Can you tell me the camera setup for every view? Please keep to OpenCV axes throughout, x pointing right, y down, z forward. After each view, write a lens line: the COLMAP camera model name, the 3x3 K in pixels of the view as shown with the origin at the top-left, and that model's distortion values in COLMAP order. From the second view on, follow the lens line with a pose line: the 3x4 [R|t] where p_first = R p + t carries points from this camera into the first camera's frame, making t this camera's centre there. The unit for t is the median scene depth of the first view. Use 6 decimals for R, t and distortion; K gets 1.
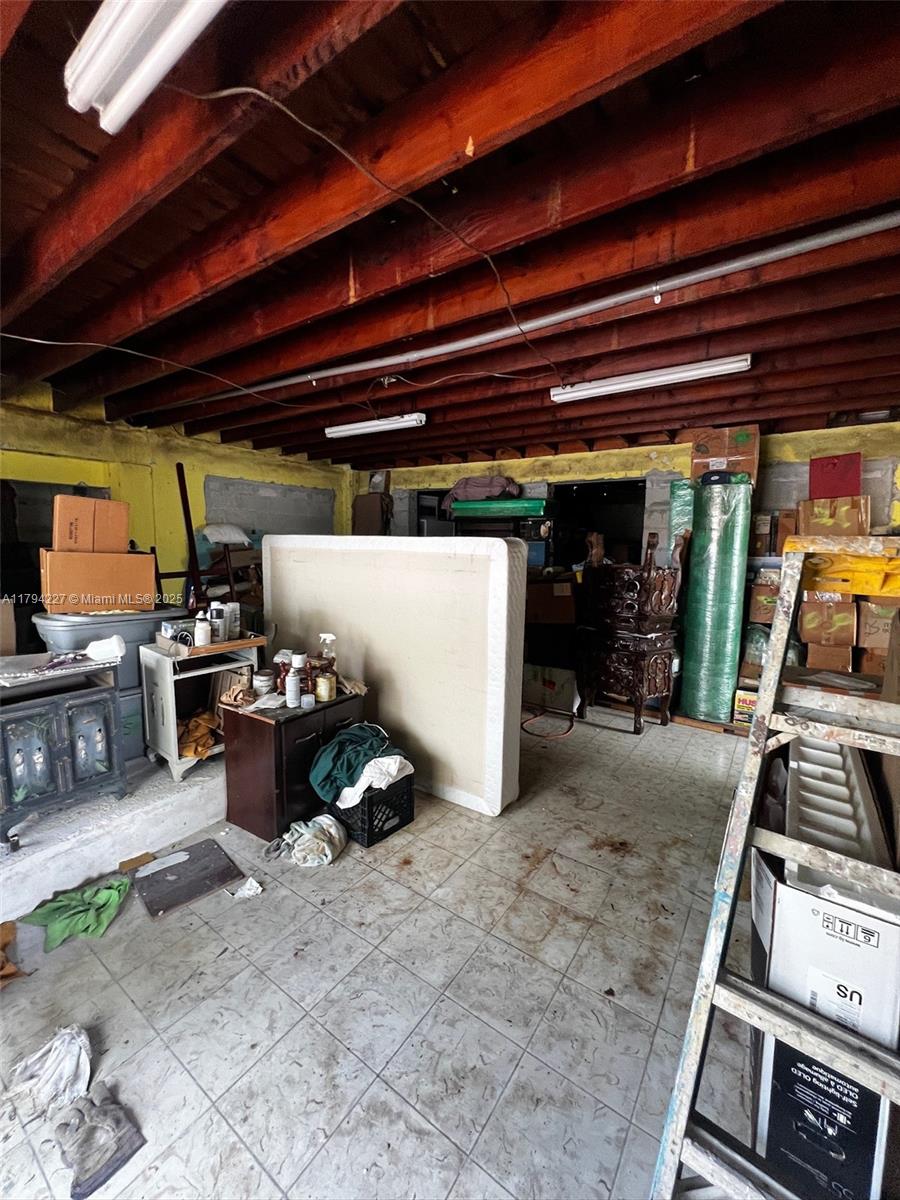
lens RADIAL K [[481.4, 0, 452.7], [0, 481.4, 597.5], [0, 0, 1]] dist [-0.001965, 0.000640]
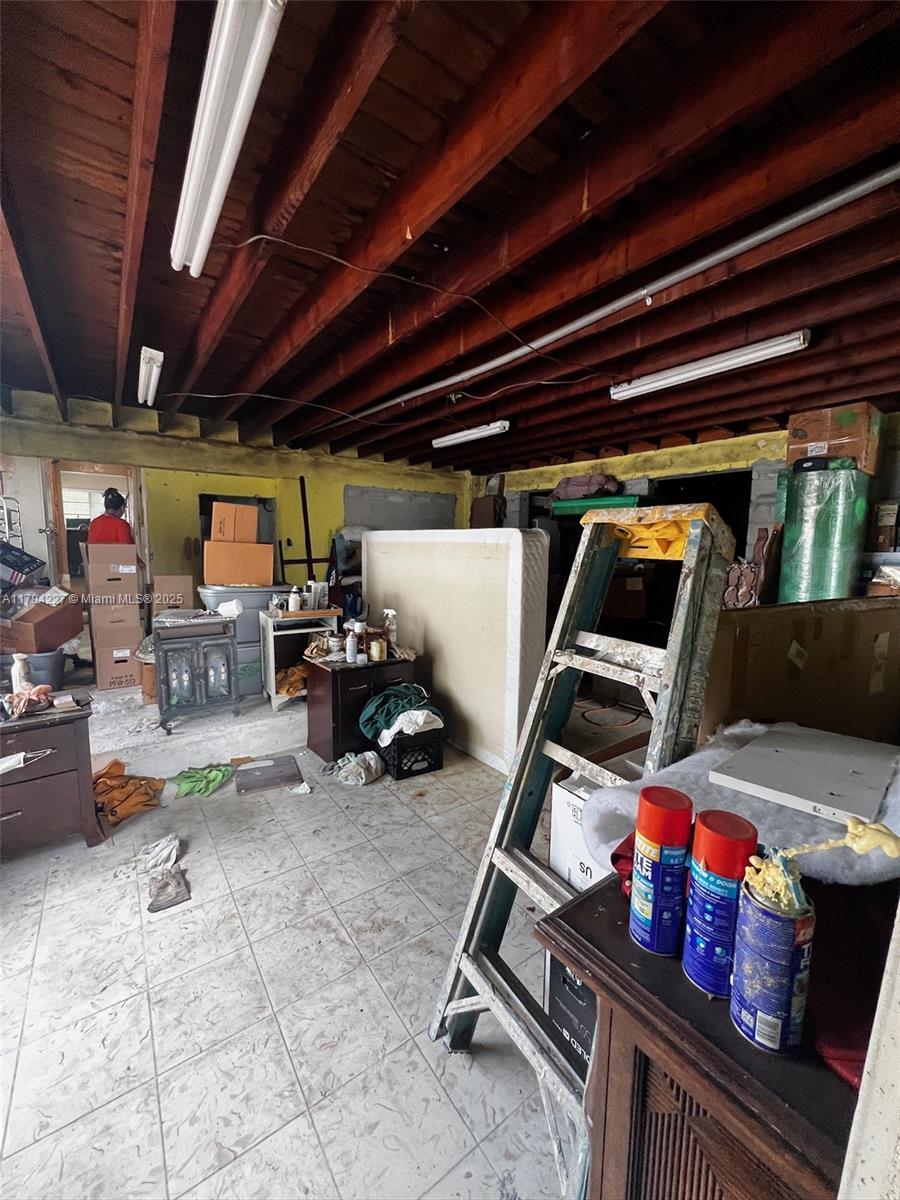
lens RADIAL K [[481.4, 0, 452.7], [0, 481.4, 597.5], [0, 0, 1]] dist [-0.001965, 0.000640]
pose [[0.944174, 0.034620, -0.327622, 0.307777], [-0.037499, 0.999294, -0.002473, 0.043868], [0.327305, 0.014620, 0.944805, -0.111552]]
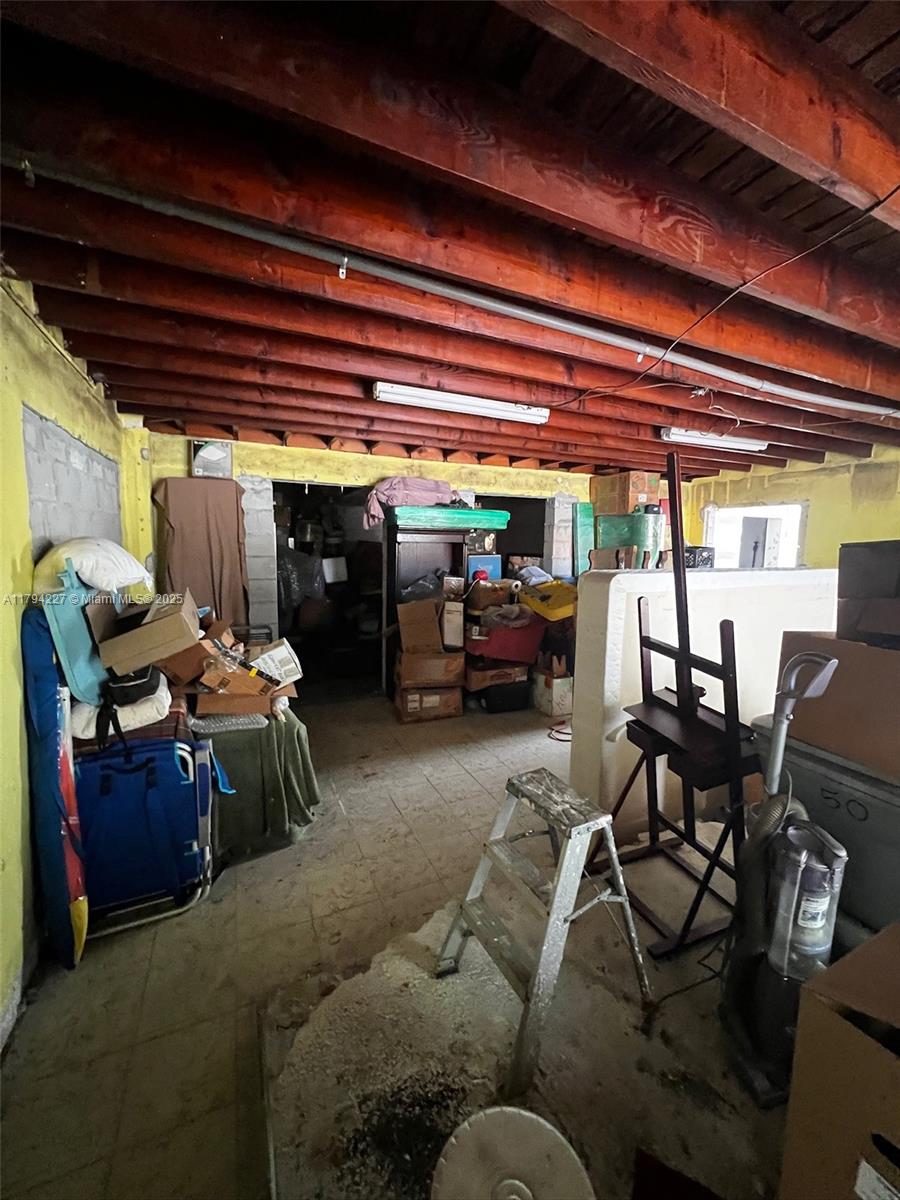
lens RADIAL K [[481.4, 0, 452.7], [0, 481.4, 597.5], [0, 0, 1]] dist [-0.001965, 0.000640]
pose [[0.495175, -0.117227, 0.860848, -1.383979], [0.093628, 0.992285, 0.081269, -0.232040], [-0.863733, 0.040357, 0.502330, 1.157405]]
